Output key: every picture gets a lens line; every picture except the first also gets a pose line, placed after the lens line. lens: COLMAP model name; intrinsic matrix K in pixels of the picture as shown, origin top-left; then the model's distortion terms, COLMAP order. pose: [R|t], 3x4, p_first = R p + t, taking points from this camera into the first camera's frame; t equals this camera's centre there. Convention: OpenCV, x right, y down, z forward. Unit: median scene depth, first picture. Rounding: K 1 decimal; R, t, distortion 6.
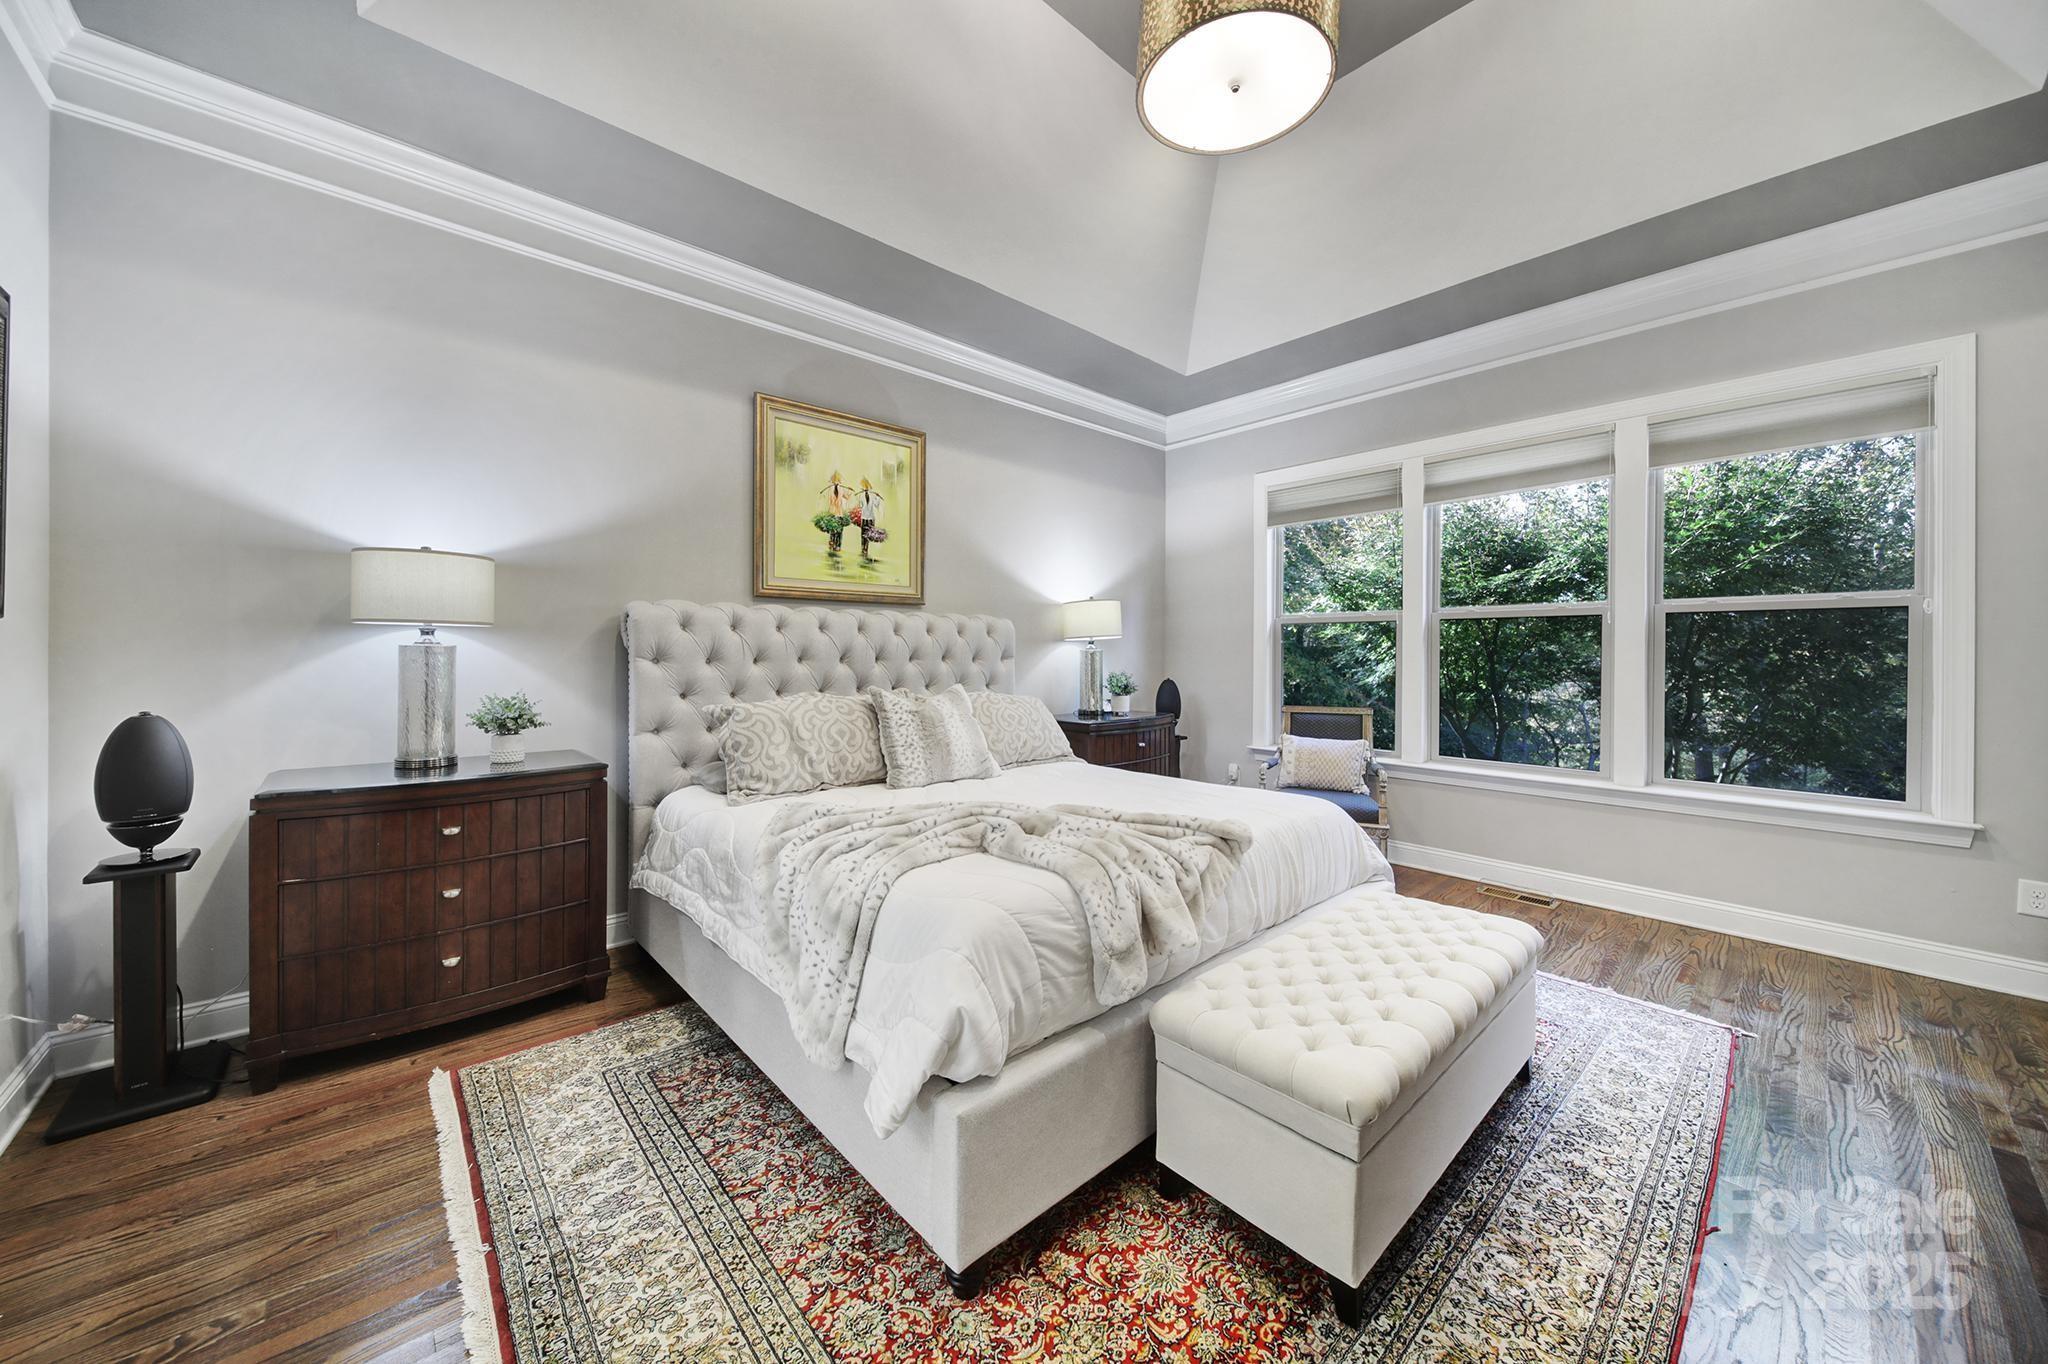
lens RADIAL K [[722.1, 0, 1026.1], [0, 722.1, 666.4], [0, 0, 1]] dist [-0.000618, -0.000020]
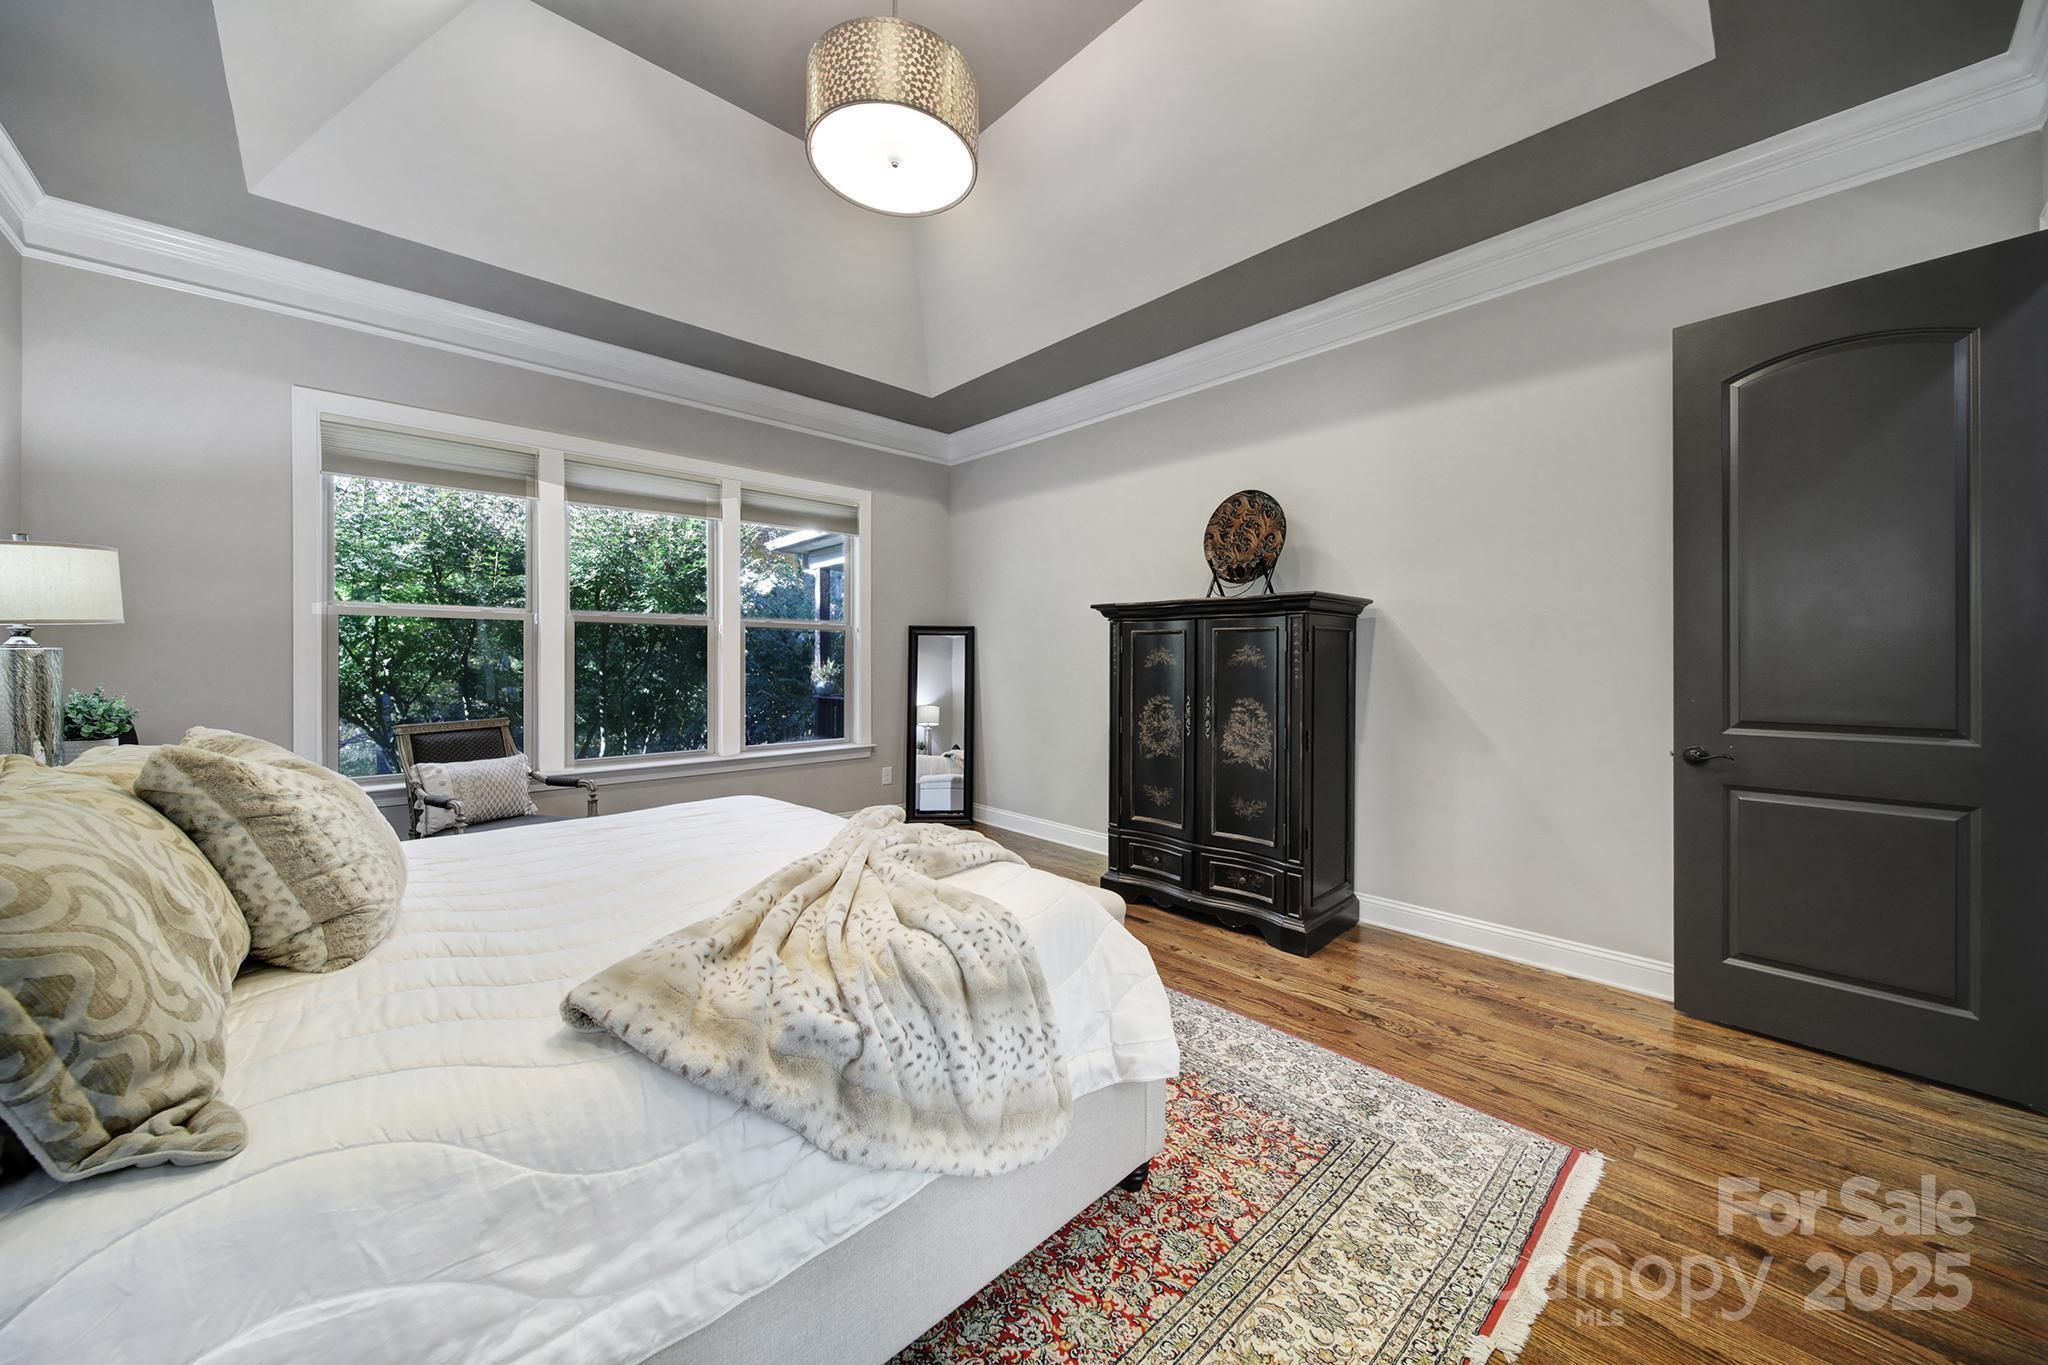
lens RADIAL K [[722.1, 0, 1026.1], [0, 722.1, 666.9], [0, 0, 1]] dist [-0.000618, -0.000020]
pose [[-0.016519, -0.011181, 0.999801, -1.238509], [0.006637, 0.999914, 0.011292, -0.025204], [-0.999842, 0.006822, -0.016443, 1.145456]]
